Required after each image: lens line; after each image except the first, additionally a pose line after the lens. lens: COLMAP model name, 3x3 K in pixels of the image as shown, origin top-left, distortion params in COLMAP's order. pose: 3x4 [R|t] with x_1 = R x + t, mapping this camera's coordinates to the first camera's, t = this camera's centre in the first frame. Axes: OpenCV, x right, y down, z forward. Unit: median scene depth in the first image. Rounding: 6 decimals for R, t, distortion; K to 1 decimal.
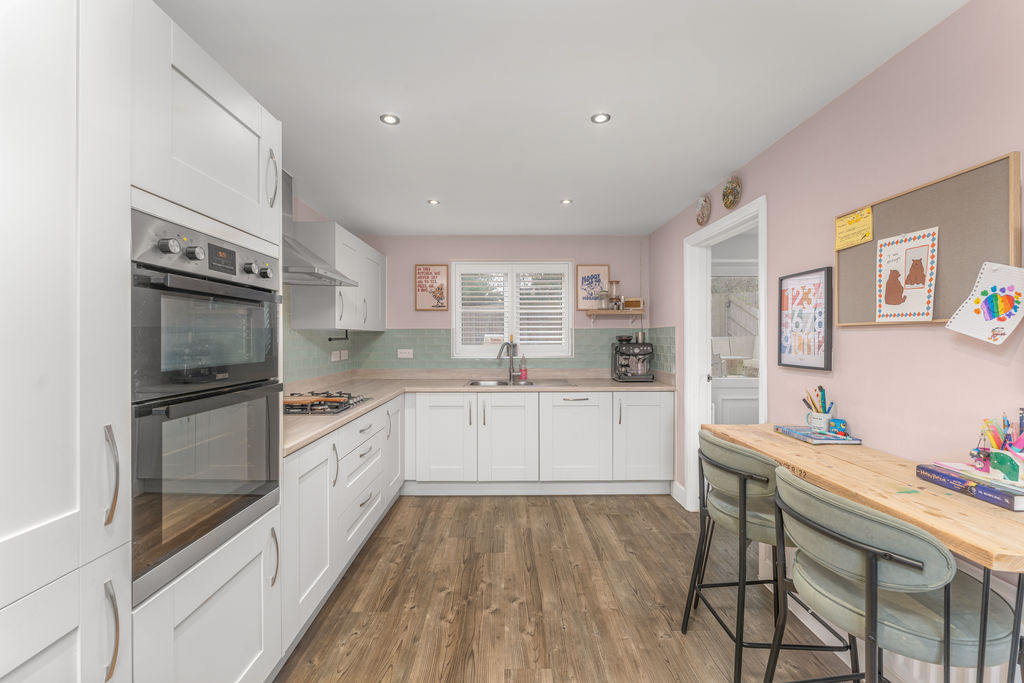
lens RADIAL K [[411.1, 0, 501.2], [0, 411.1, 338.6], [0, 0, 1]] dist [0.000367, 0.000969]
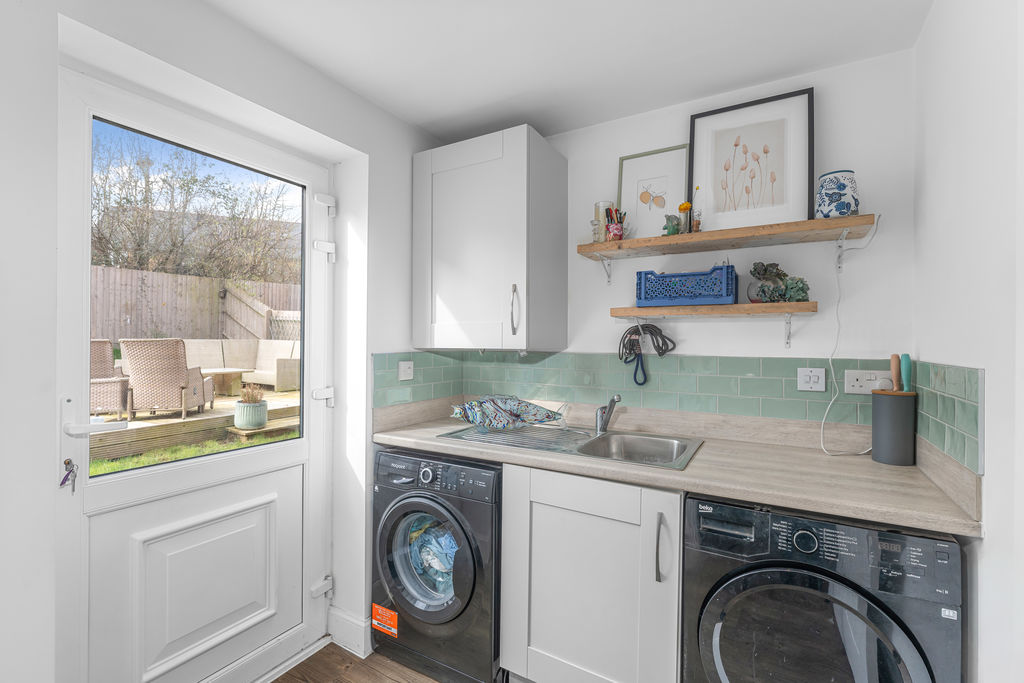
lens RADIAL K [[471.3, 0, 511.4], [0, 471.3, 343.8], [0, 0, 1]] dist [0.000267, 0.000010]
pose [[0.499271, 0.008489, 0.866405, 0.098487], [-0.006147, 0.999962, -0.006256, 0.004549], [-0.866424, -0.002203, 0.499304, 0.165562]]
